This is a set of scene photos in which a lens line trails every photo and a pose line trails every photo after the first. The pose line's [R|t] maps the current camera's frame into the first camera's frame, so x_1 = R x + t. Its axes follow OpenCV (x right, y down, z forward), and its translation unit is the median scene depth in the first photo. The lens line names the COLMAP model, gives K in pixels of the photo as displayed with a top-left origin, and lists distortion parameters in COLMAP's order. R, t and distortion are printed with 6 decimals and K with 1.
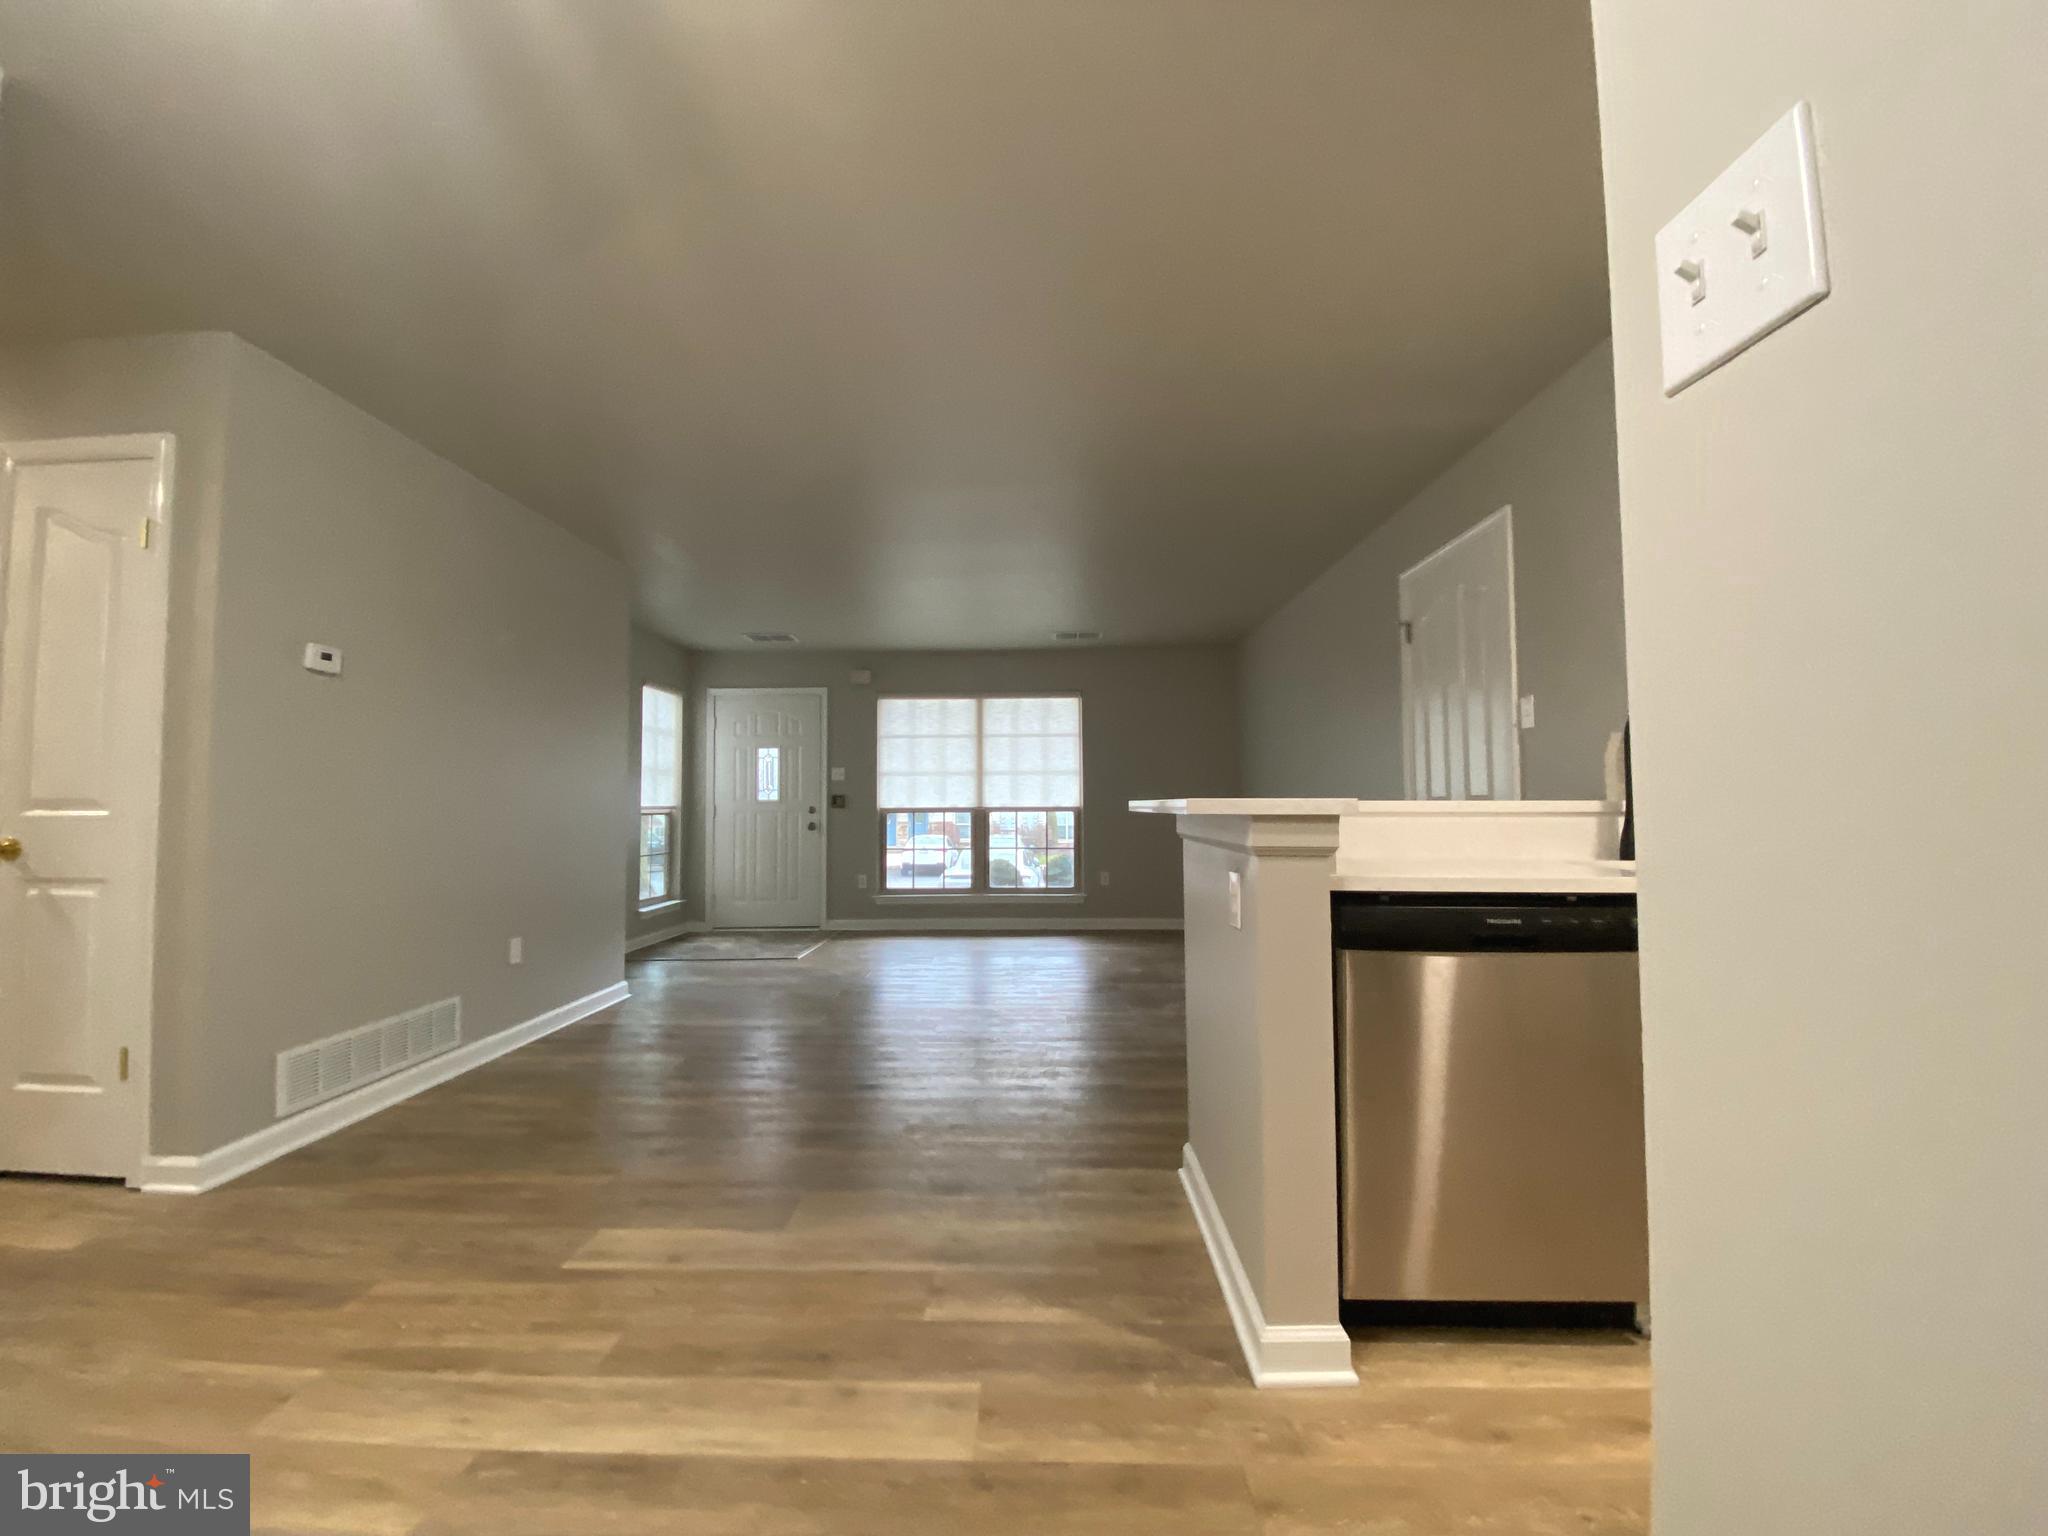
lens RADIAL K [[827.3, 0, 1024.0], [0, 827.3, 768.0], [0, 0, 1]] dist [0.024618, -0.023169]
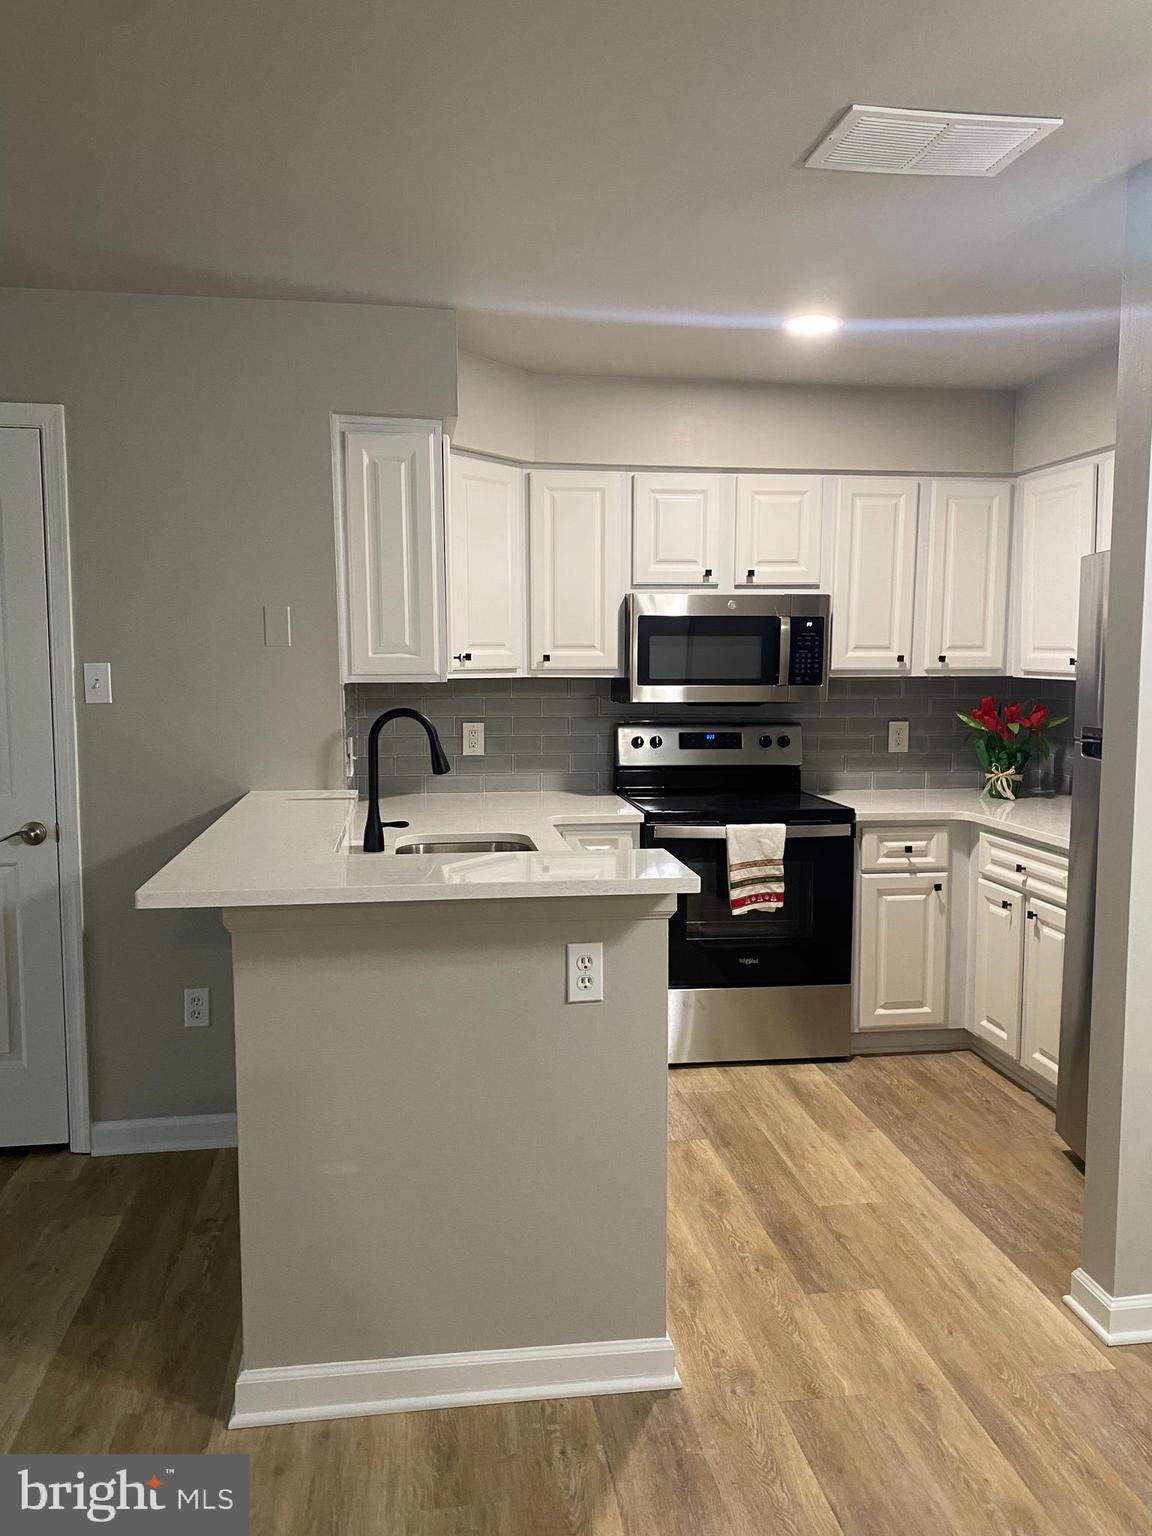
lens RADIAL K [[1173.2, 0, 576.0], [0, 1173.2, 768.0], [0, 0, 1]] dist [0.025820, -0.006858]
pose [[-0.166596, -0.098085, 0.981135, -0.592720], [-0.048031, 0.994666, 0.091282, -0.111190], [-0.984855, -0.031918, -0.170418, 0.727392]]
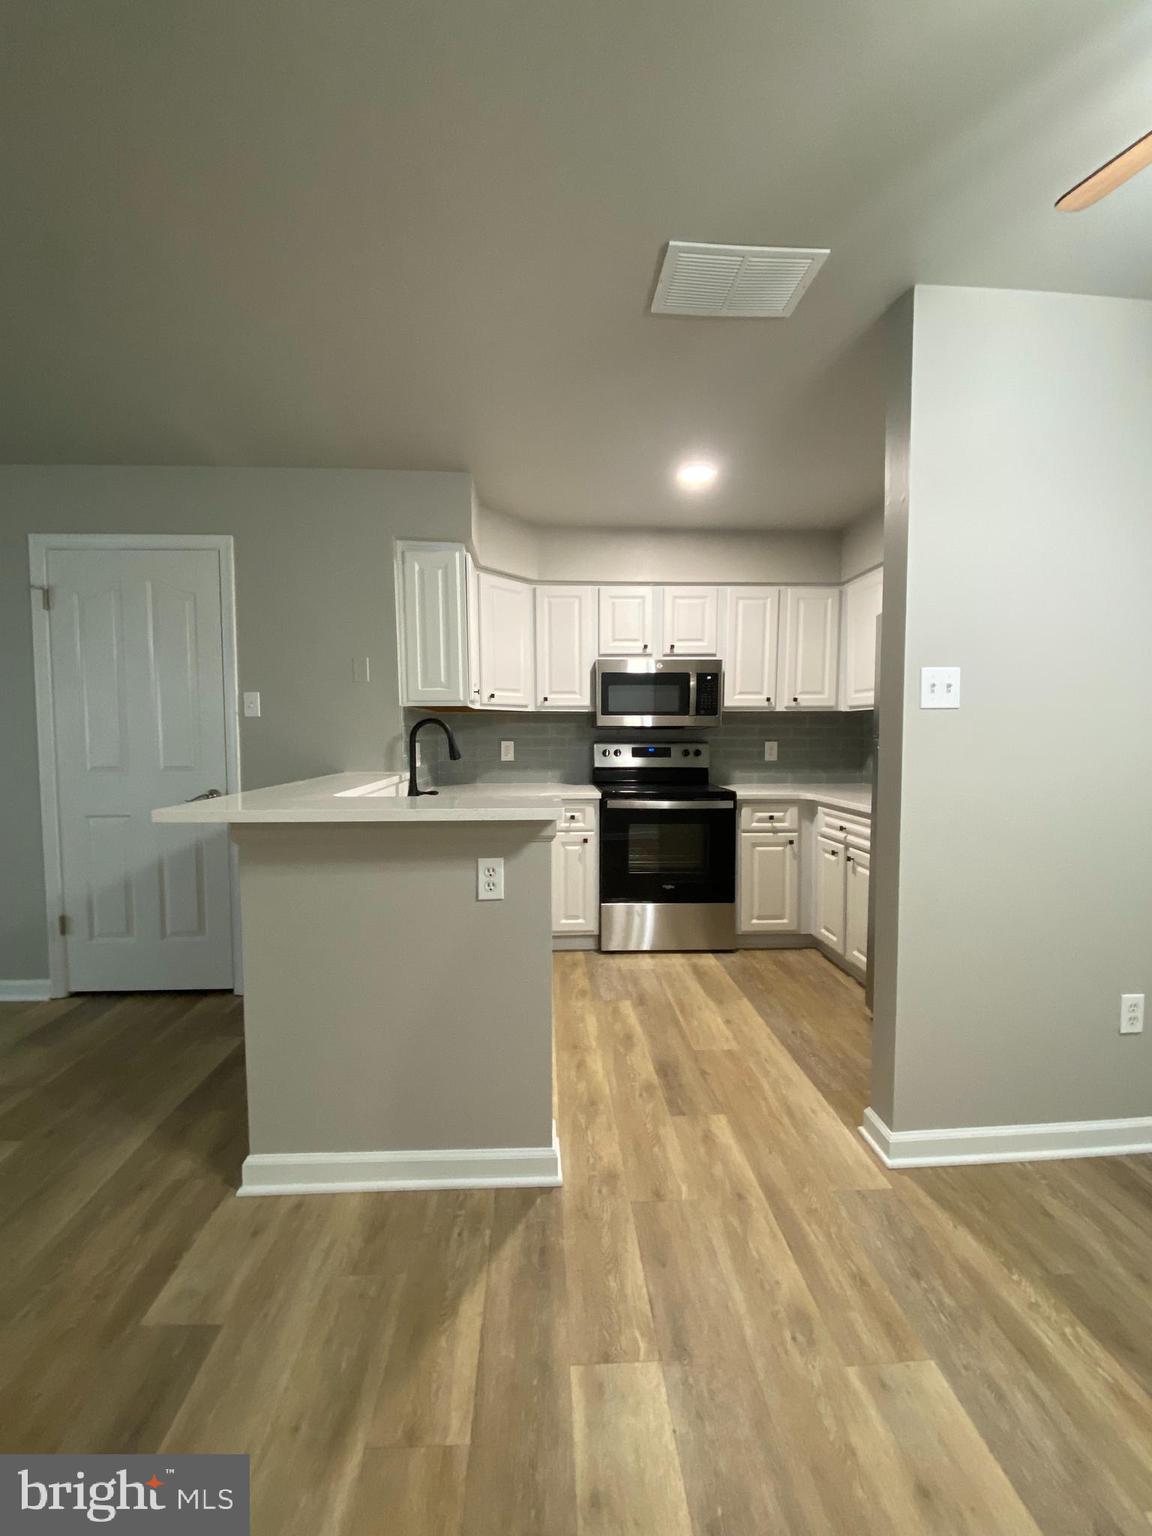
lens RADIAL K [[620.5, 0, 570.5], [0, 620.5, 766.1], [0, 0, 1]] dist [0.024618, -0.023169]
pose [[-0.072065, -0.054653, 0.995901, -0.418387], [-0.045969, 0.997619, 0.051421, -0.043643], [-0.996340, -0.042075, -0.074406, 0.558923]]
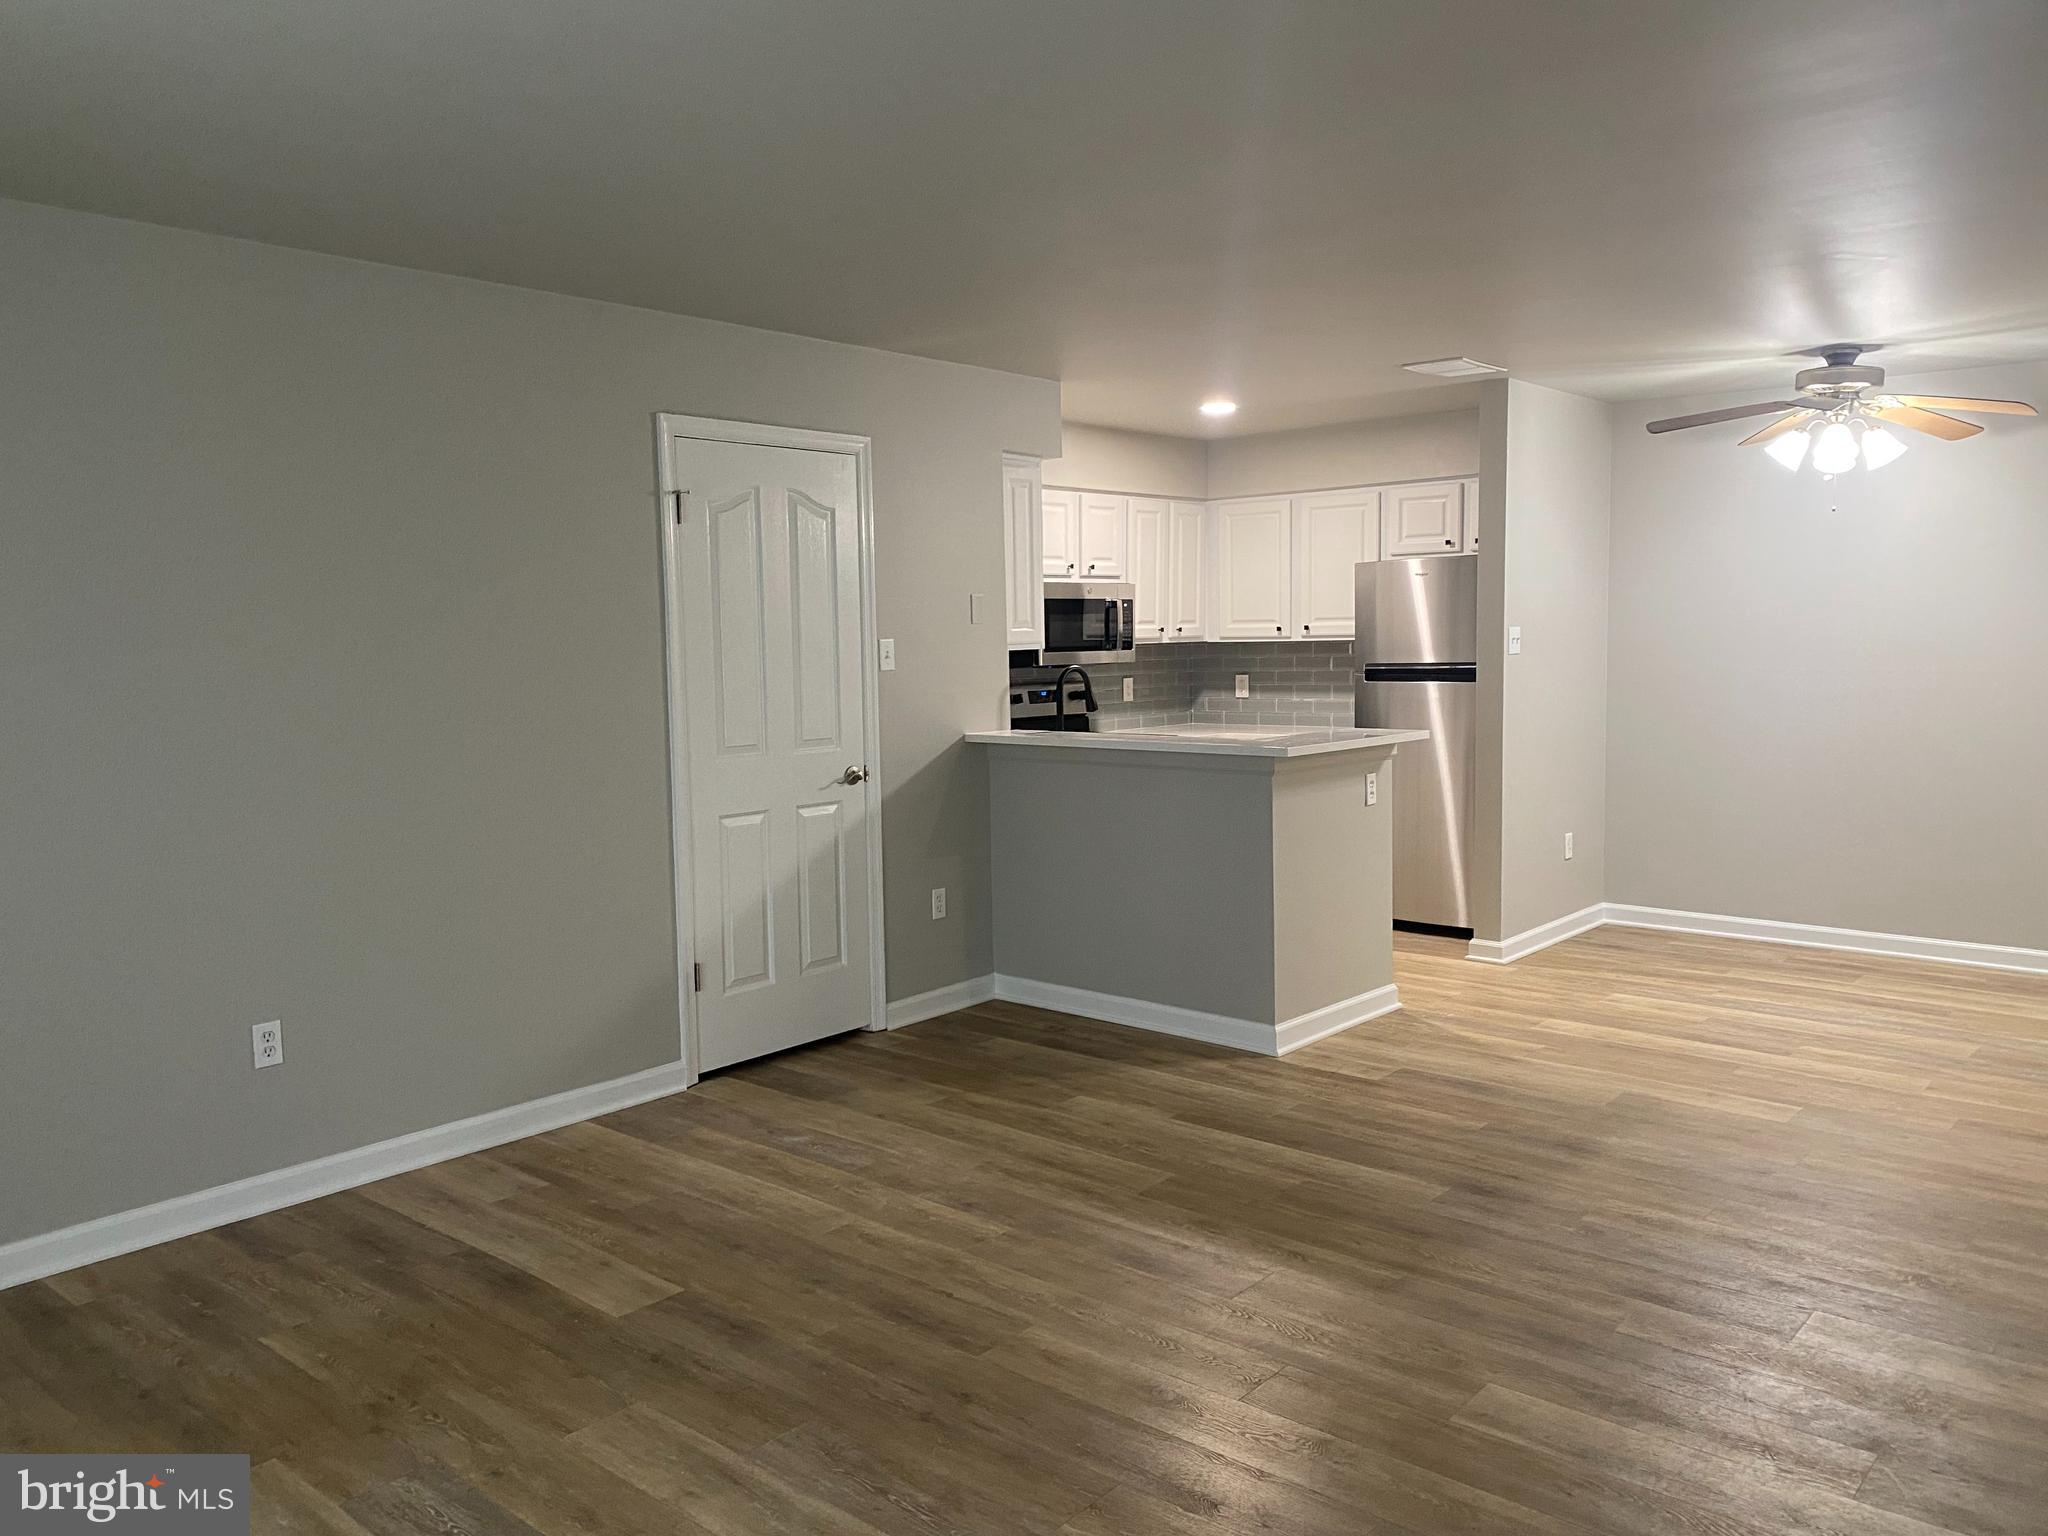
lens RADIAL K [[1550.9, 0, 1024.0], [0, 1550.9, 768.0], [0, 0, 1]] dist [0.072744, -0.084798]
pose [[-0.768182, -0.043467, 0.638754, -0.751640], [-0.013159, 0.998554, 0.052126, -0.027935], [-0.640096, 0.031637, -0.767643, 2.347788]]
